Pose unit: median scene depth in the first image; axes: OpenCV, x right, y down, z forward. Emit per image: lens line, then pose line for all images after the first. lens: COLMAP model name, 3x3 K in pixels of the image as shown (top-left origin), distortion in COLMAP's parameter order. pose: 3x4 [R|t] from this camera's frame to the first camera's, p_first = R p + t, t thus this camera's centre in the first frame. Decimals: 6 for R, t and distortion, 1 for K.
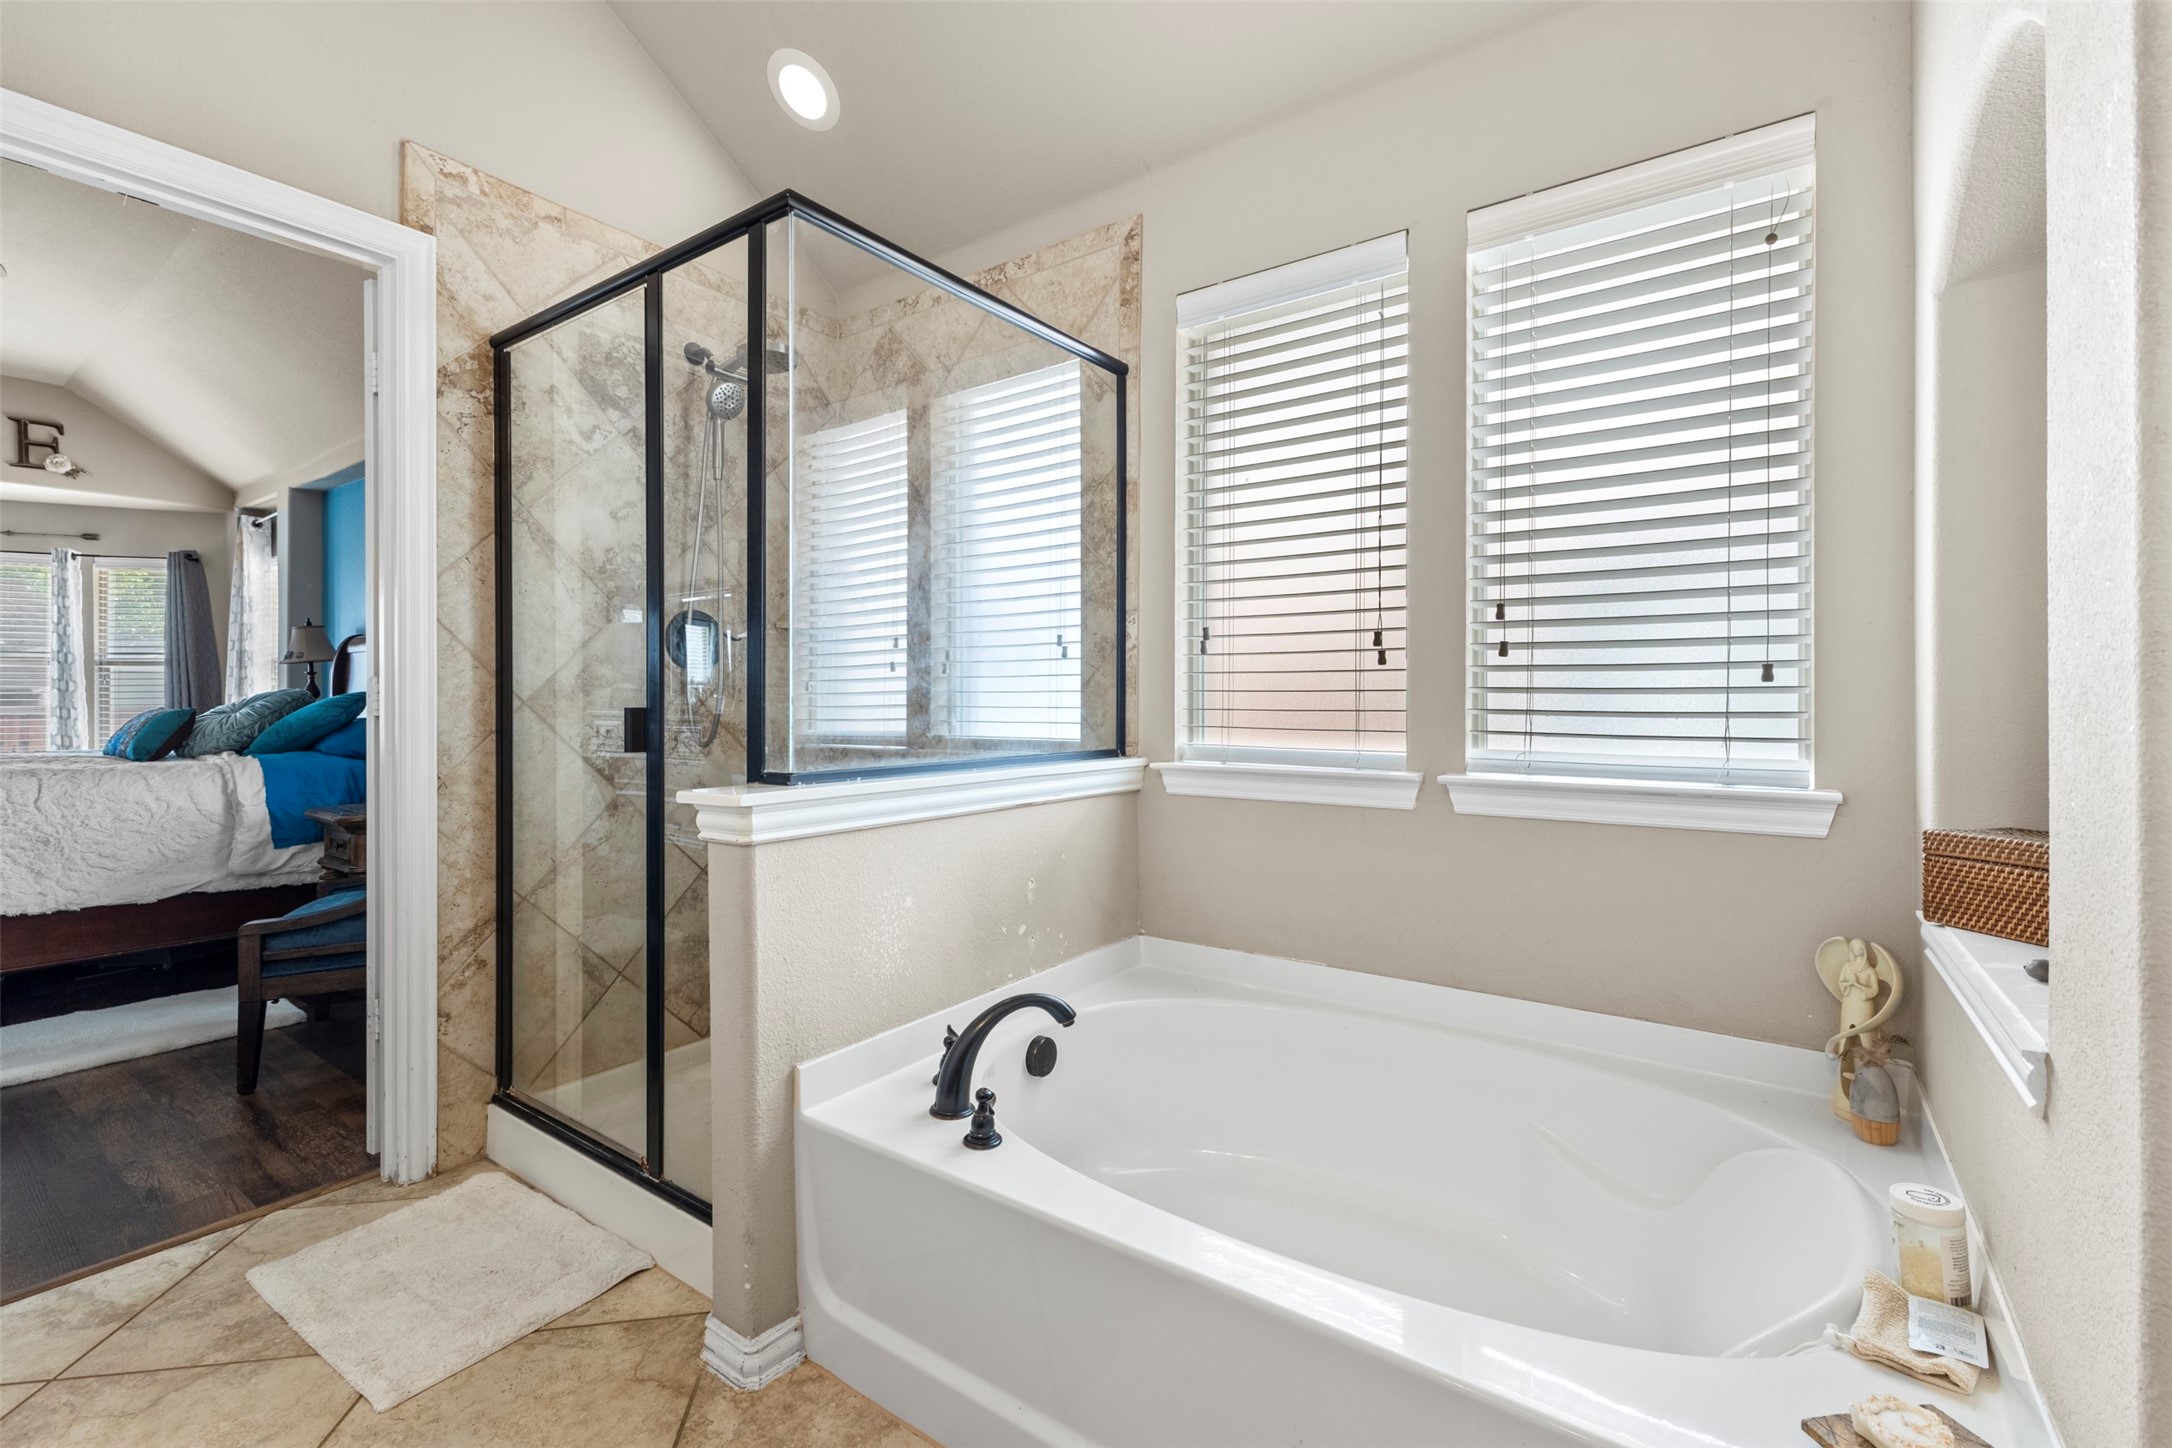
lens RADIAL K [[954.2, 0, 1081.3], [0, 954.2, 709.7], [0, 0, 1]] dist [-0.001446, -0.000408]
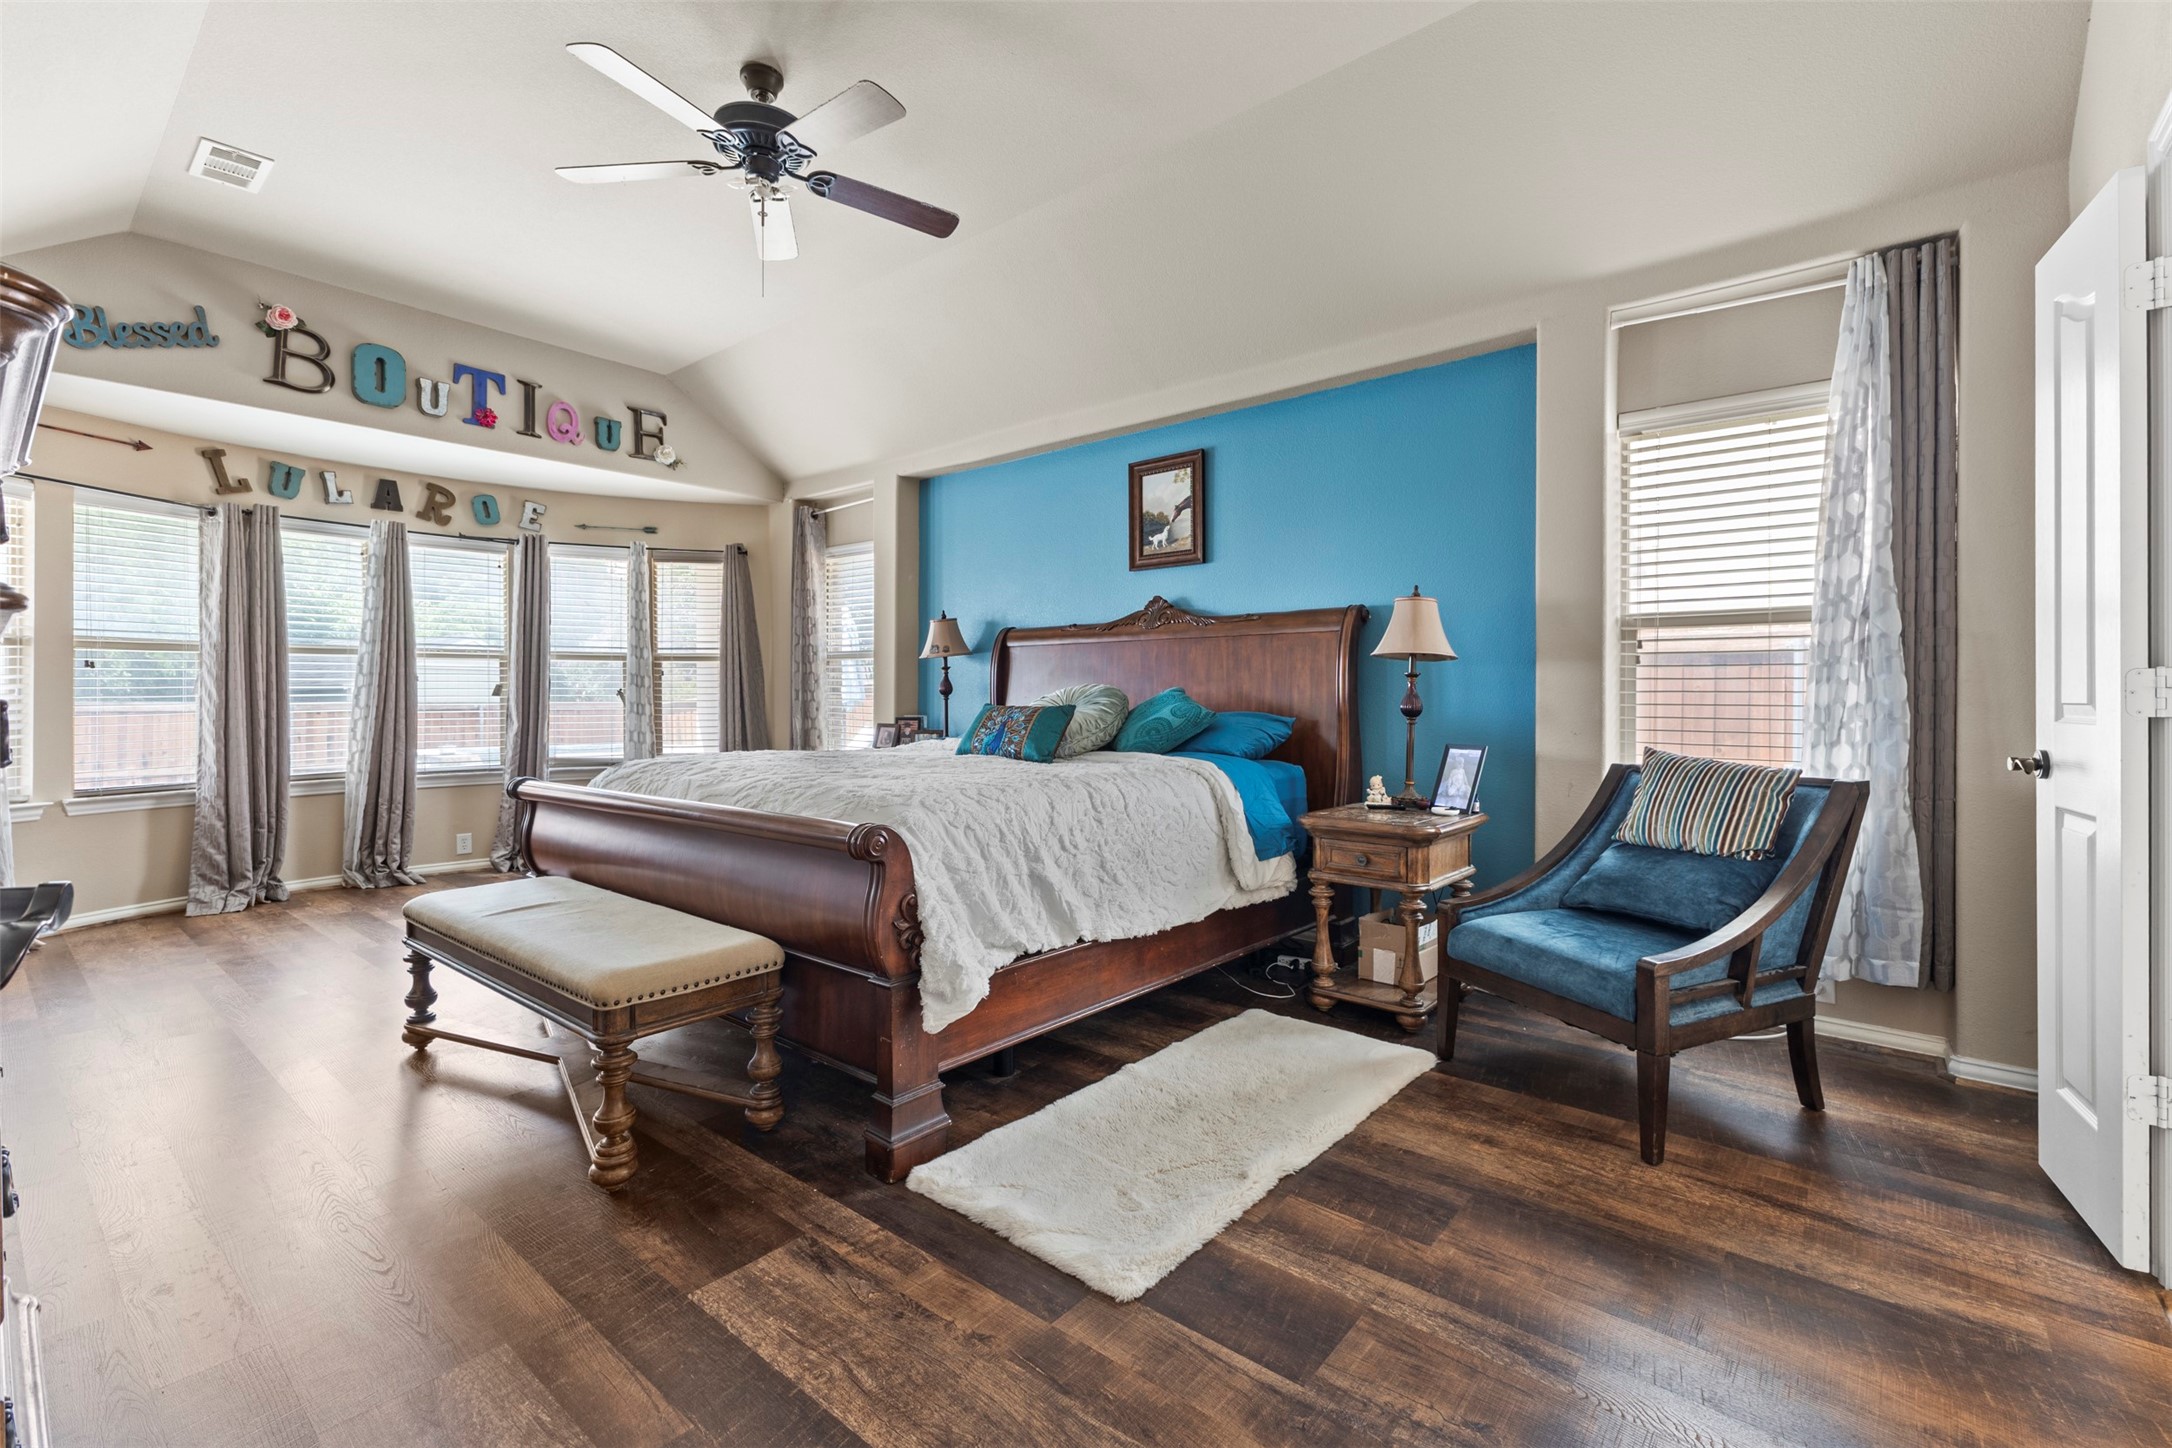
lens RADIAL K [[954.2, 0, 1093.3], [0, 954.2, 711.4], [0, 0, 1]] dist [-0.001446, -0.000408]
pose [[0.997178, 0.005162, -0.074898, -0.561328], [-0.004917, 0.999982, 0.003446, 0.000672], [0.074915, -0.003068, 0.997185, 0.052322]]
